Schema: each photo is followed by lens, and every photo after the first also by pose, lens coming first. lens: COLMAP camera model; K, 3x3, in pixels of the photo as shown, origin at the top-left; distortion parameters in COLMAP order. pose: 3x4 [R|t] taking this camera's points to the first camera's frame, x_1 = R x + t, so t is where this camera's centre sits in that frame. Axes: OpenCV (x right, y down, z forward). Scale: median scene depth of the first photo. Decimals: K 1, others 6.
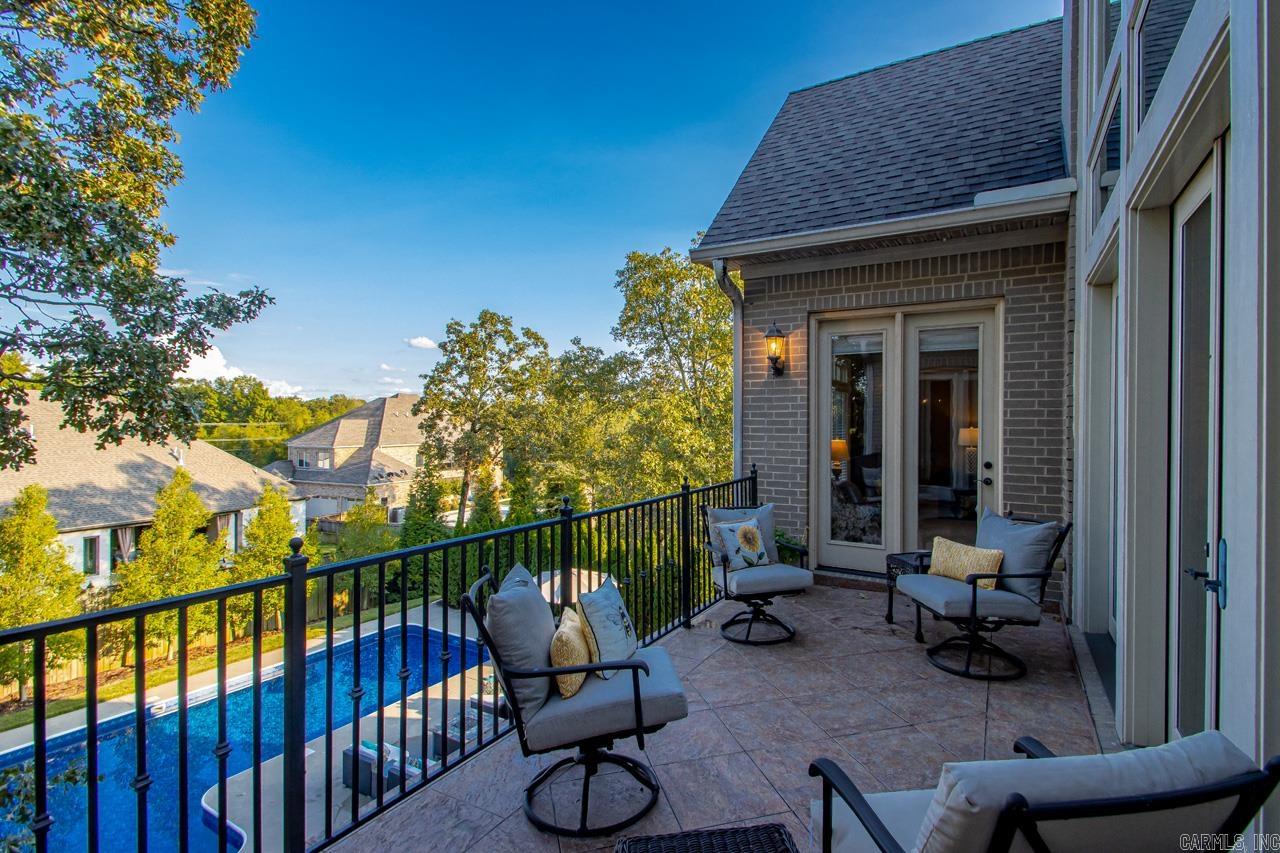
lens RADIAL K [[593.2, 0, 639.7], [0, 593.2, 419.9], [0, 0, 1]] dist [0.041759, -0.025701]
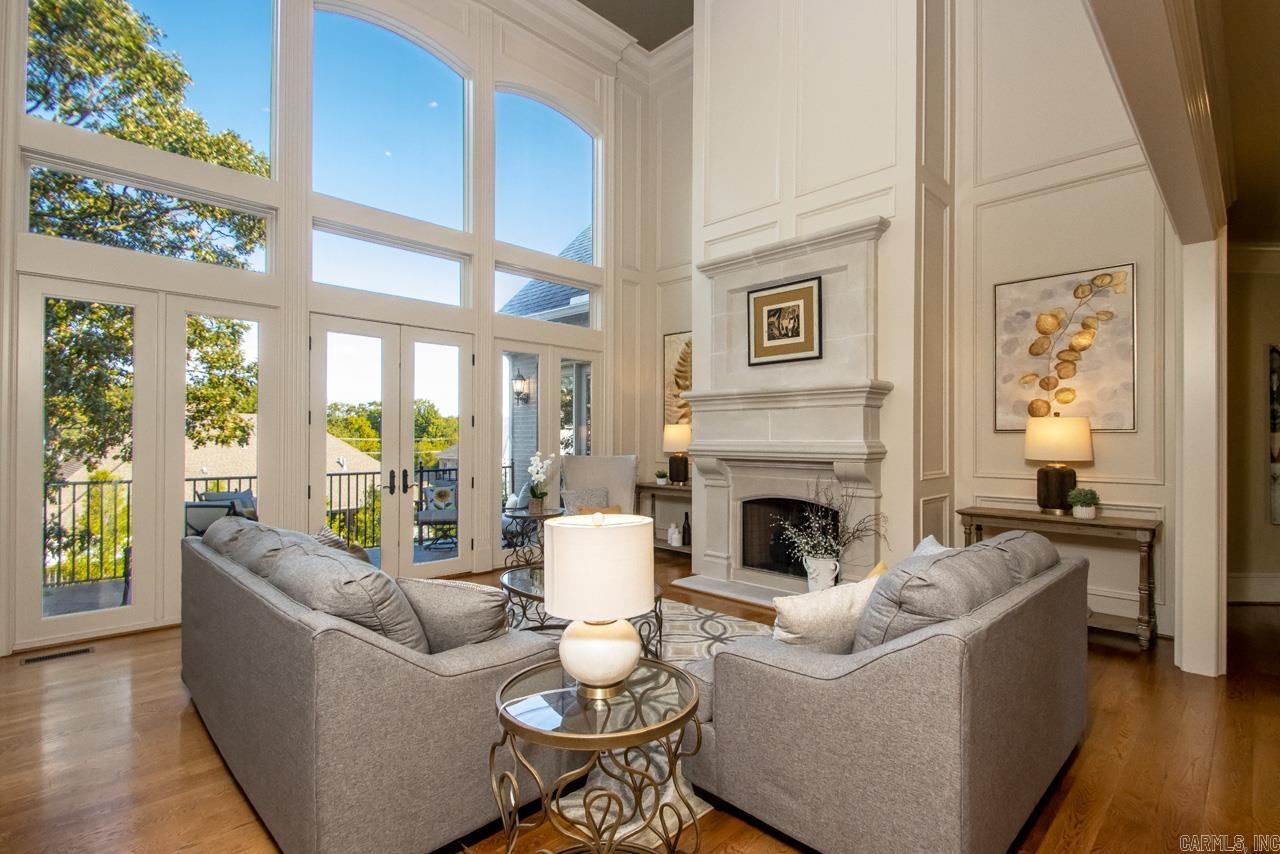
lens RADIAL K [[601.4, 0, 641.7], [0, 601.4, 430.5], [0, 0, 1]] dist [0.004306, 0.000245]
pose [[0.968527, -0.003066, -0.248891, 0.150001], [0.000639, 0.999951, -0.009832, 0.001909], [0.248909, 0.009363, 0.968482, -0.076252]]
